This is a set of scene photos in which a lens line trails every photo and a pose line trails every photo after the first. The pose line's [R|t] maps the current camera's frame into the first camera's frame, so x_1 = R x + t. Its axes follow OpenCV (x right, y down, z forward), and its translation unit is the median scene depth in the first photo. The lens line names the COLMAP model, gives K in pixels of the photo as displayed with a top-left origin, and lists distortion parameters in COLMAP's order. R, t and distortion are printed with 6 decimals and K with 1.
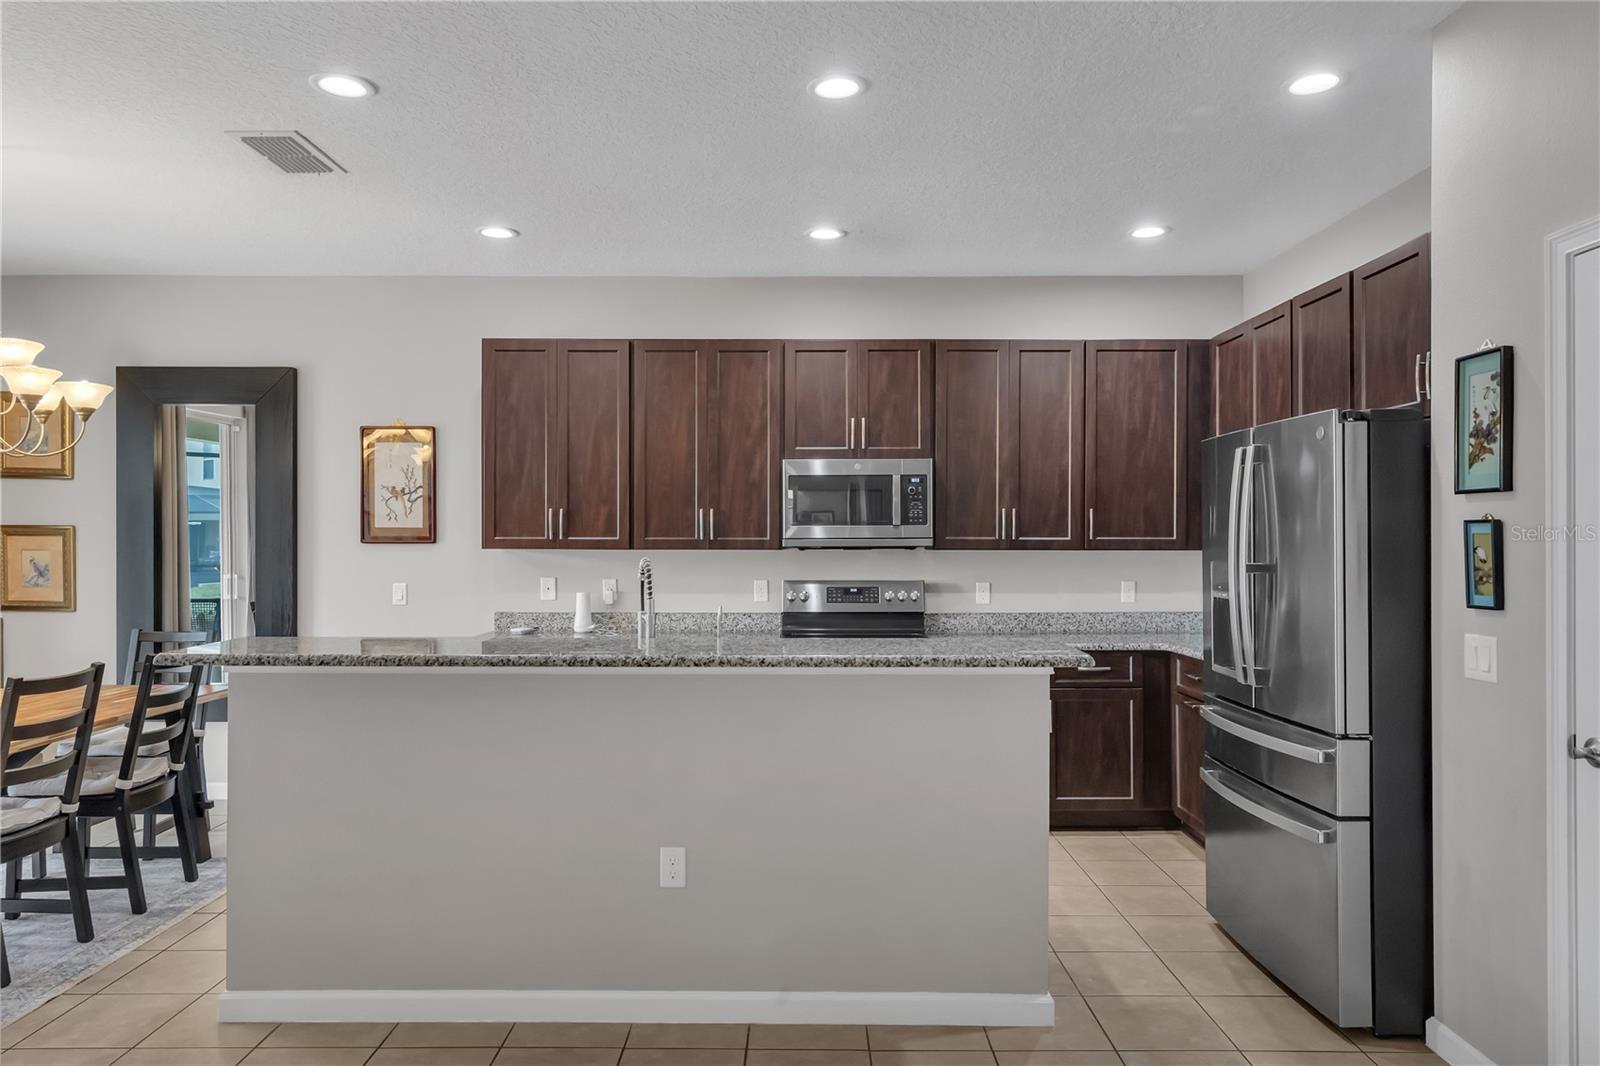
lens RADIAL K [[1011.8, 0, 800.0], [0, 1011.8, 533.0], [0, 0, 1]] dist [0.008420, 0.002914]
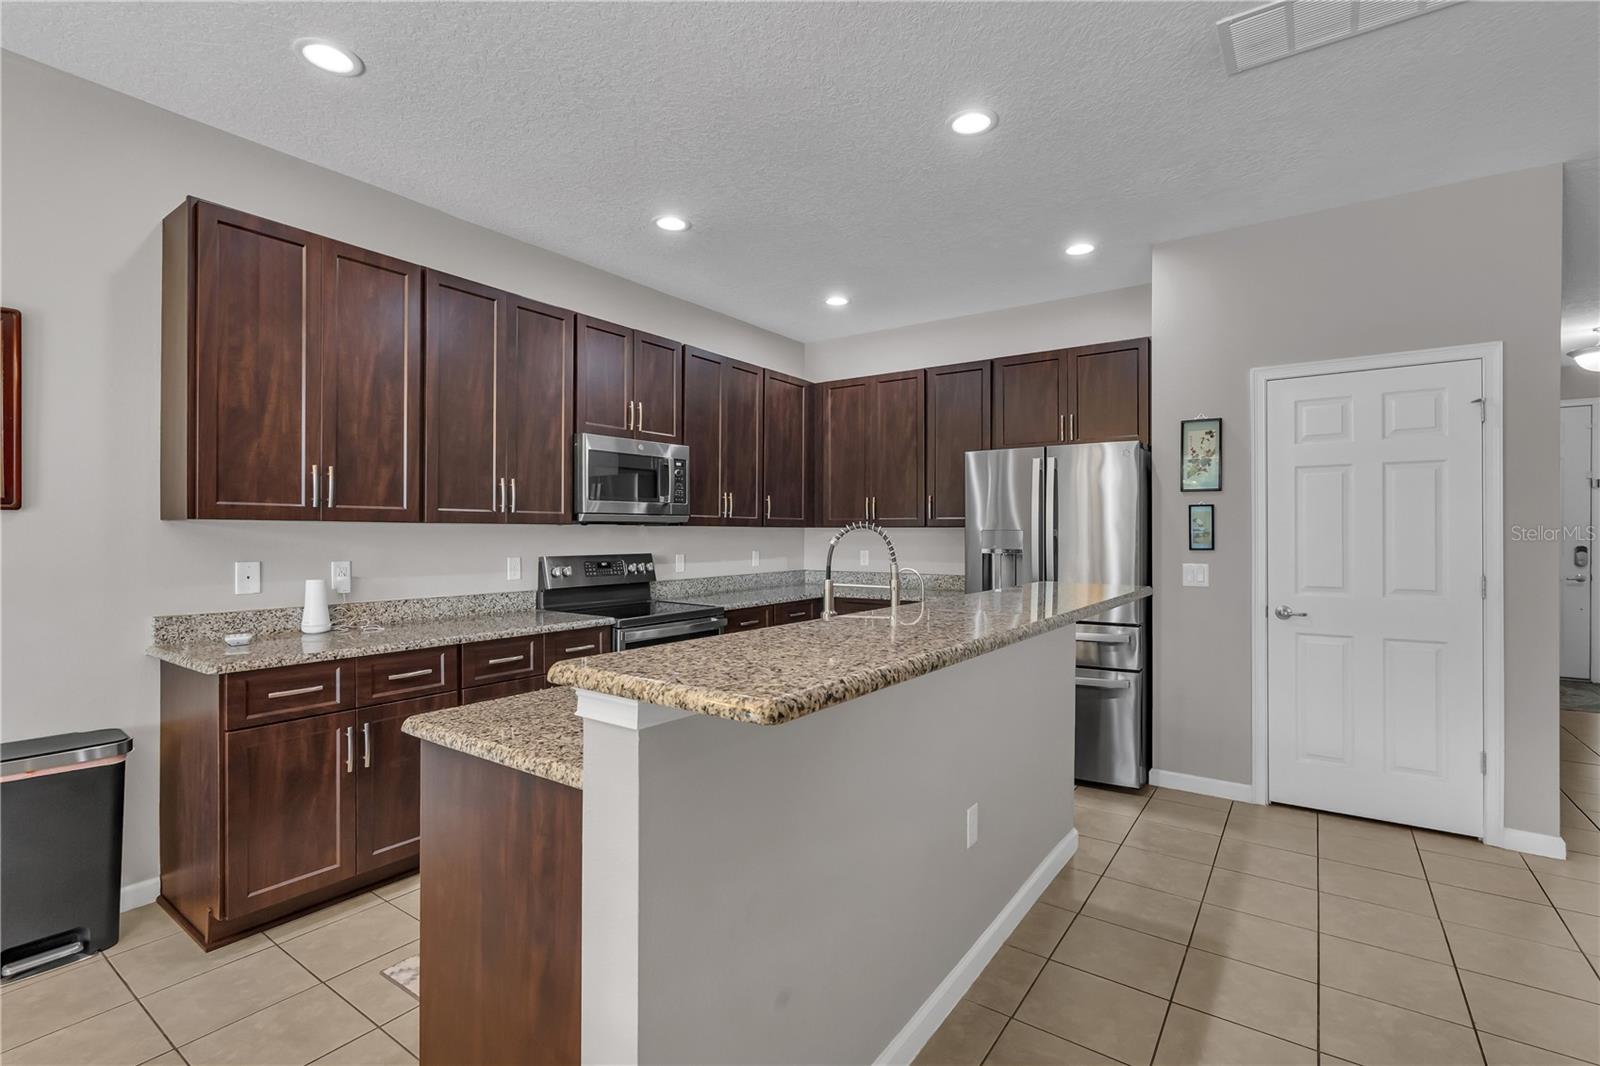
lens RADIAL K [[730.5, 0, 797.1], [0, 730.5, 531.0], [0, 0, 1]] dist [0.000226, 0.000875]
pose [[0.579121, 0.001757, 0.815240, -0.470881], [-0.006220, 0.999978, 0.002263, 0.019969], [-0.815218, -0.006381, 0.579119, 0.411813]]
